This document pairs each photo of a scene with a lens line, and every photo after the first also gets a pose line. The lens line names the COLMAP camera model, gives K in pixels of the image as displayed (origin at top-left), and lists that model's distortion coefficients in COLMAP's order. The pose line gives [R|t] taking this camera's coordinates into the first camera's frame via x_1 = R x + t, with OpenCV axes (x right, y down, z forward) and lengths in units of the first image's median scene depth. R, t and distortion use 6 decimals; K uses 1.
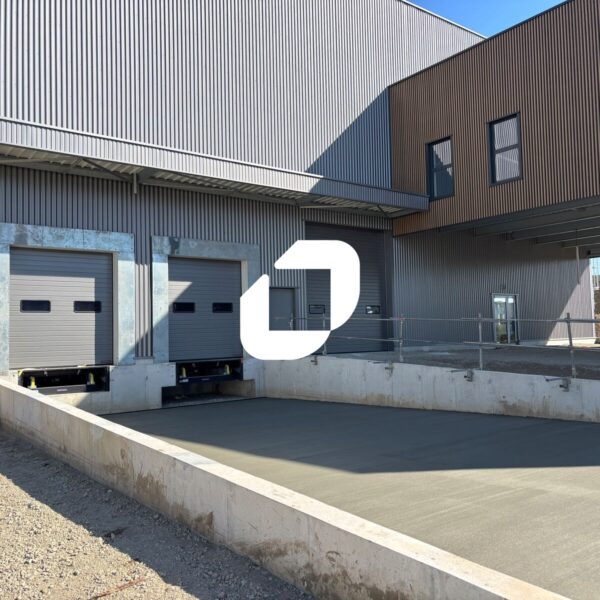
lens RADIAL K [[611.9, 0, 300.7], [0, 611.9, 302.1], [0, 0, 1]] dist [0.031844, 0.000000]
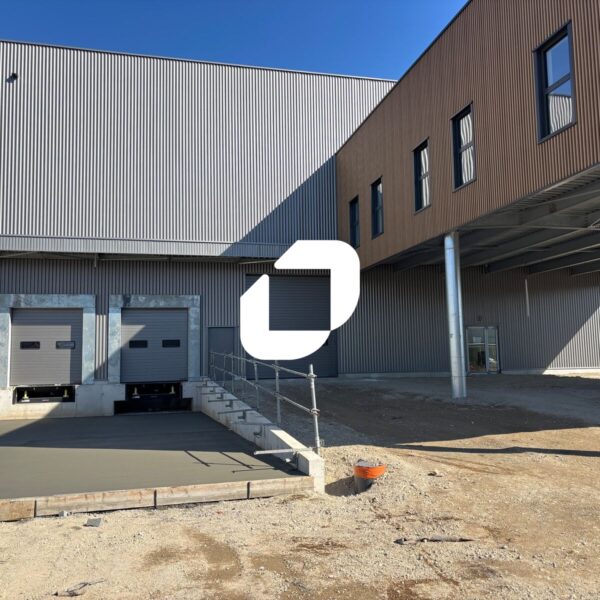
lens RADIAL K [[611.9, 0, 300.3], [0, 611.9, 298.1], [0, 0, 1]] dist [0.031844, 0.000000]
pose [[0.912922, -0.033175, -0.406783, 0.768198], [0.018015, 0.998995, -0.041043, -0.034093], [0.407735, 0.030141, 0.912603, -0.134321]]
